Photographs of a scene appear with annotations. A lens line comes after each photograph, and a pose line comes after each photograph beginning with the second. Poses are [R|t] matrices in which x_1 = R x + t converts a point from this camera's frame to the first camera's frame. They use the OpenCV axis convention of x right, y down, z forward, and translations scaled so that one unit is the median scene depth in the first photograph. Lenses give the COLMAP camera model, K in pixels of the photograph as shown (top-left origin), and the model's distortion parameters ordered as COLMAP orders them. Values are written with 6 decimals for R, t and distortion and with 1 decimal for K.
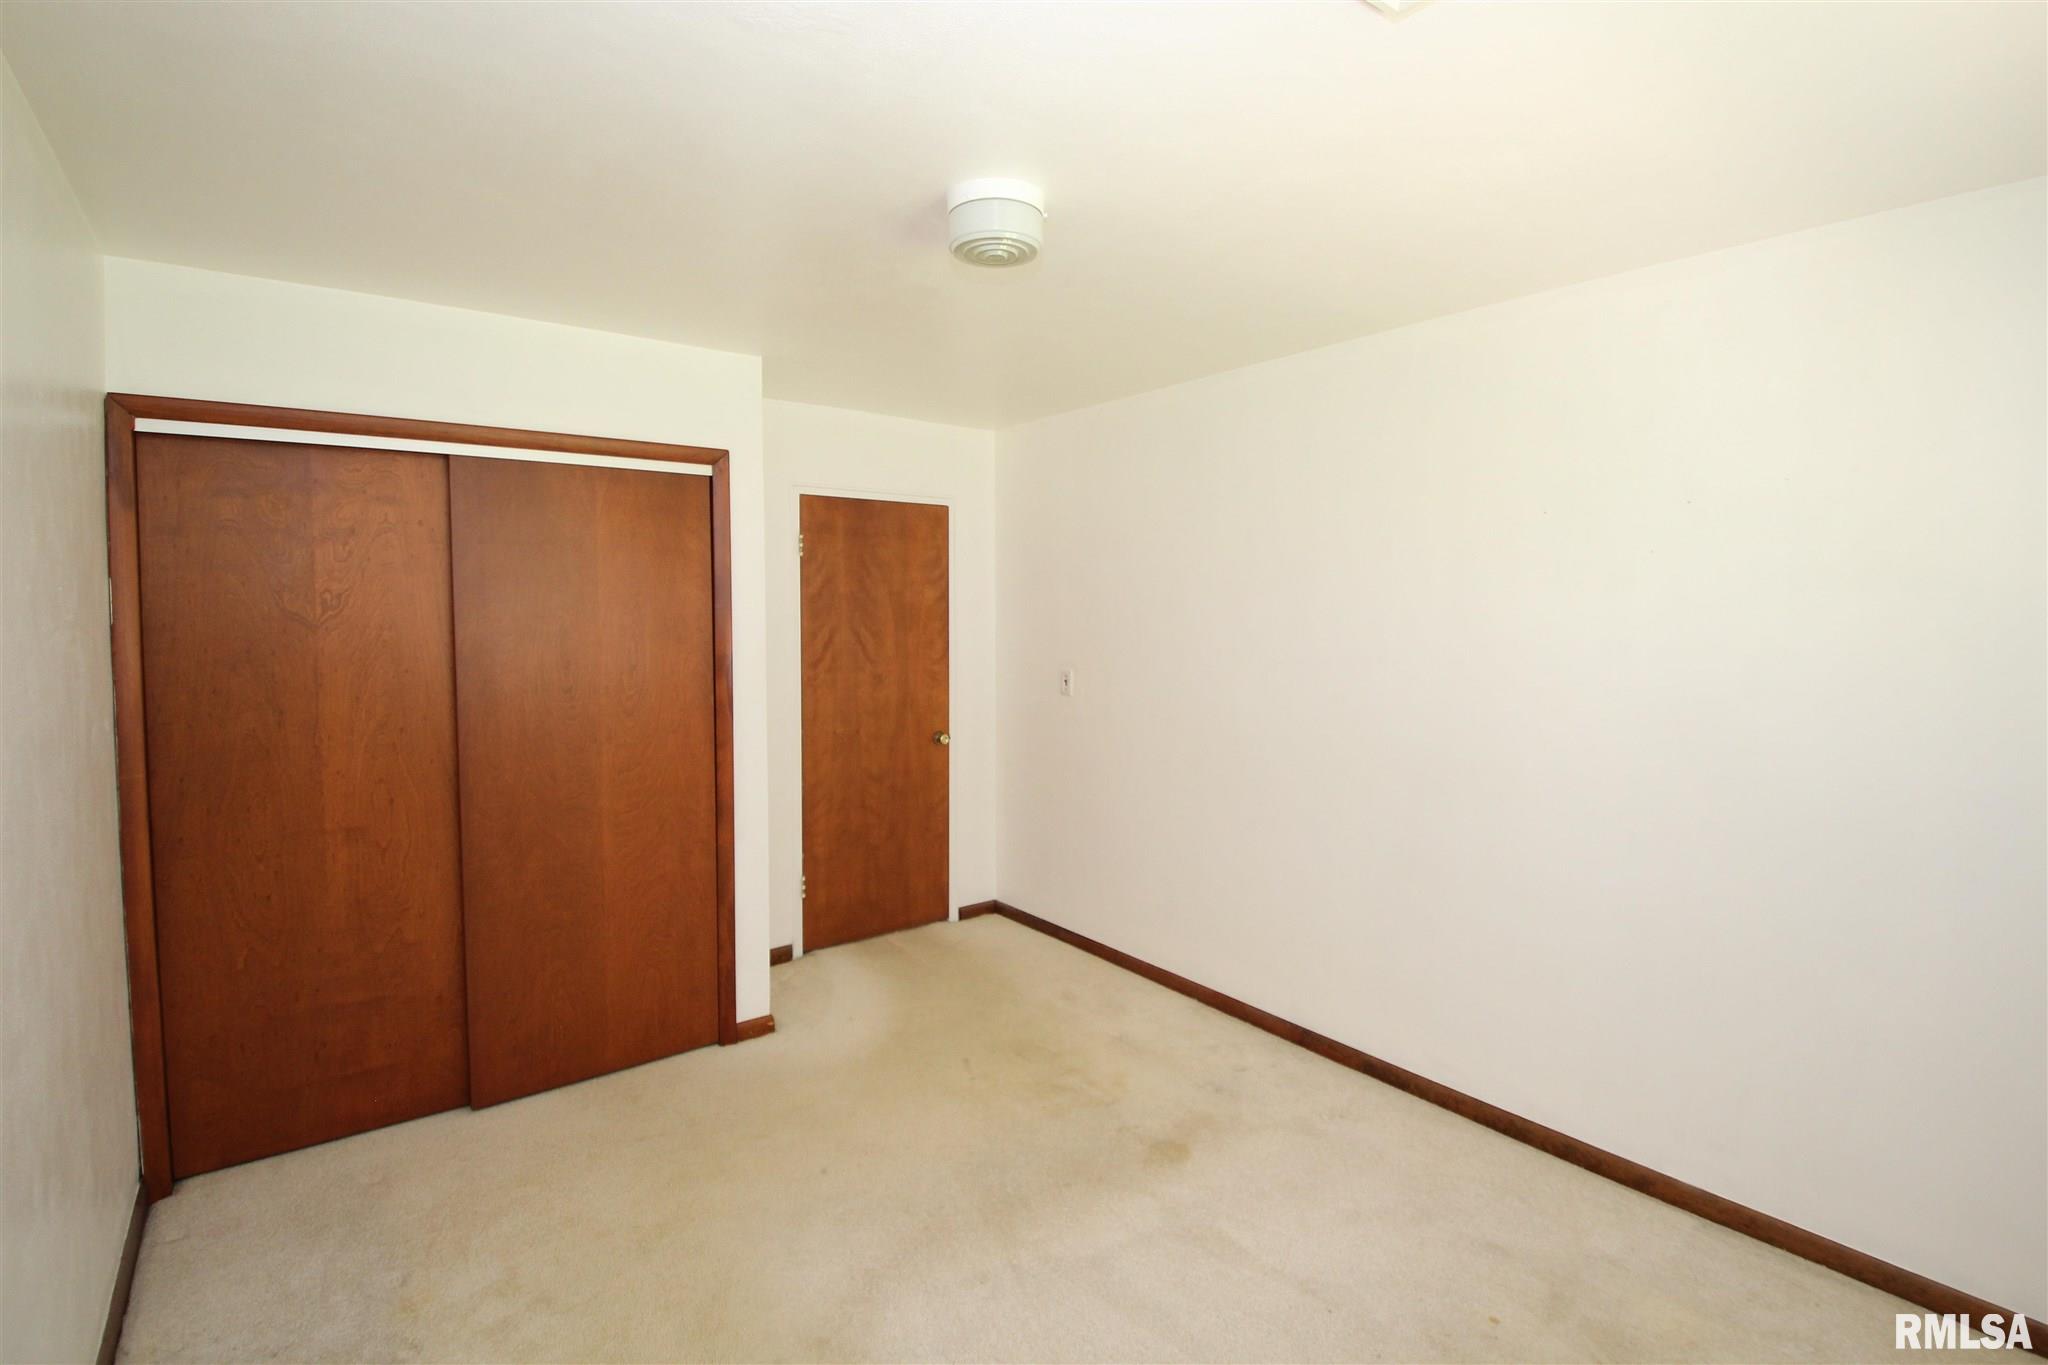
lens RADIAL K [[931.9, 0, 1007.4], [0, 931.9, 642.6], [0, 0, 1]] dist [0.000798, -0.013479]
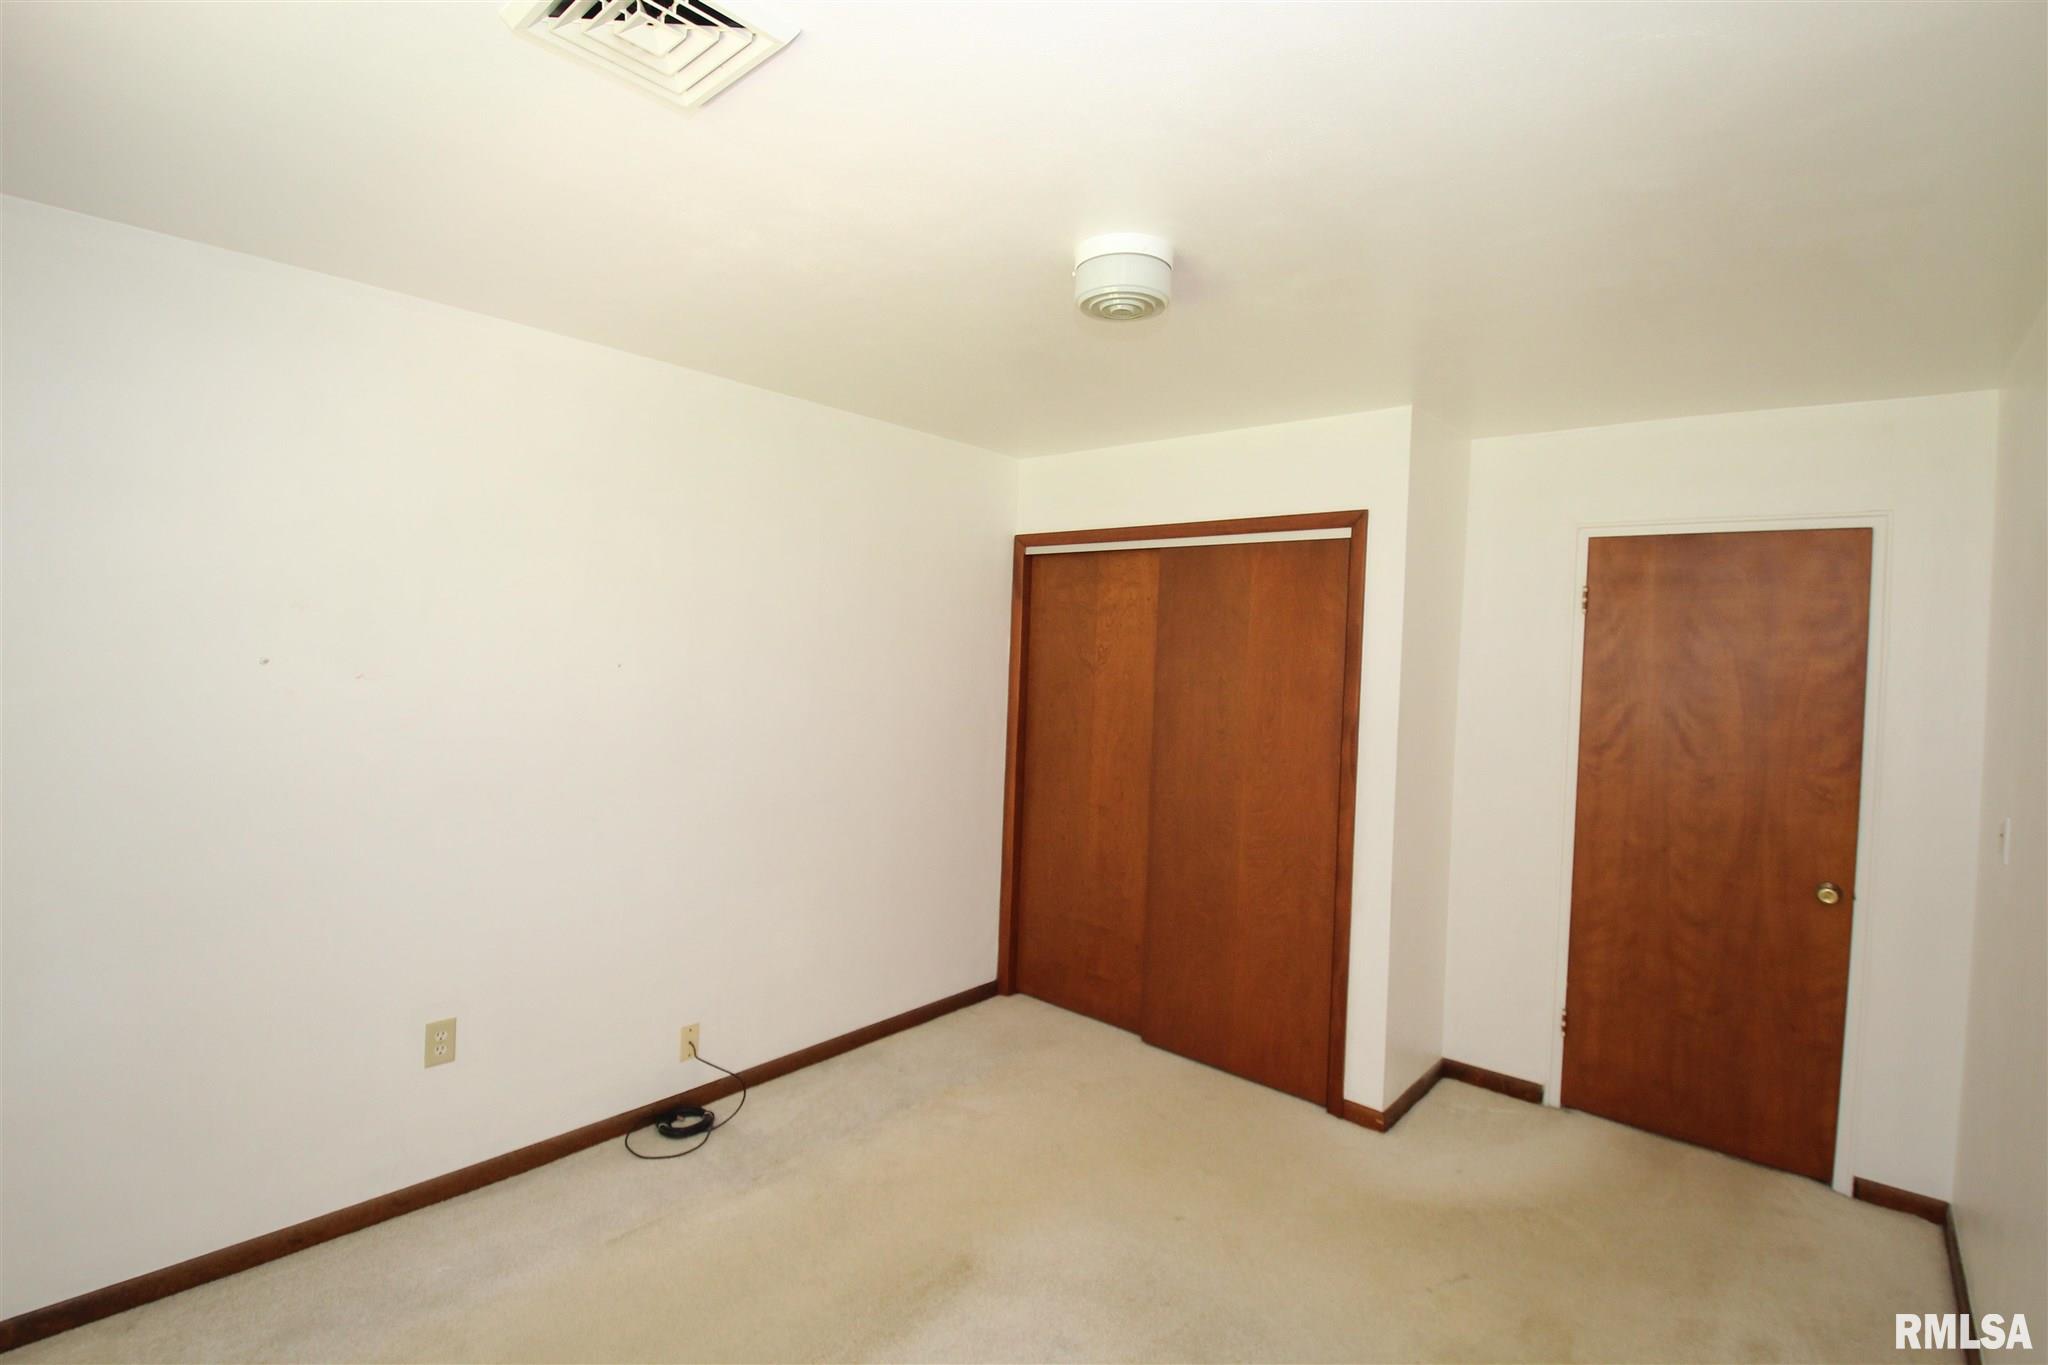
lens RADIAL K [[952.9, 0, 1022.3], [0, 952.9, 654.9], [0, 0, 1]] dist [0.015653, -0.025396]
pose [[0.215876, 0.018032, -0.976254, 0.483078], [-0.073276, 0.997309, 0.002217, -0.022879], [0.973667, 0.071057, 0.216616, 0.345287]]
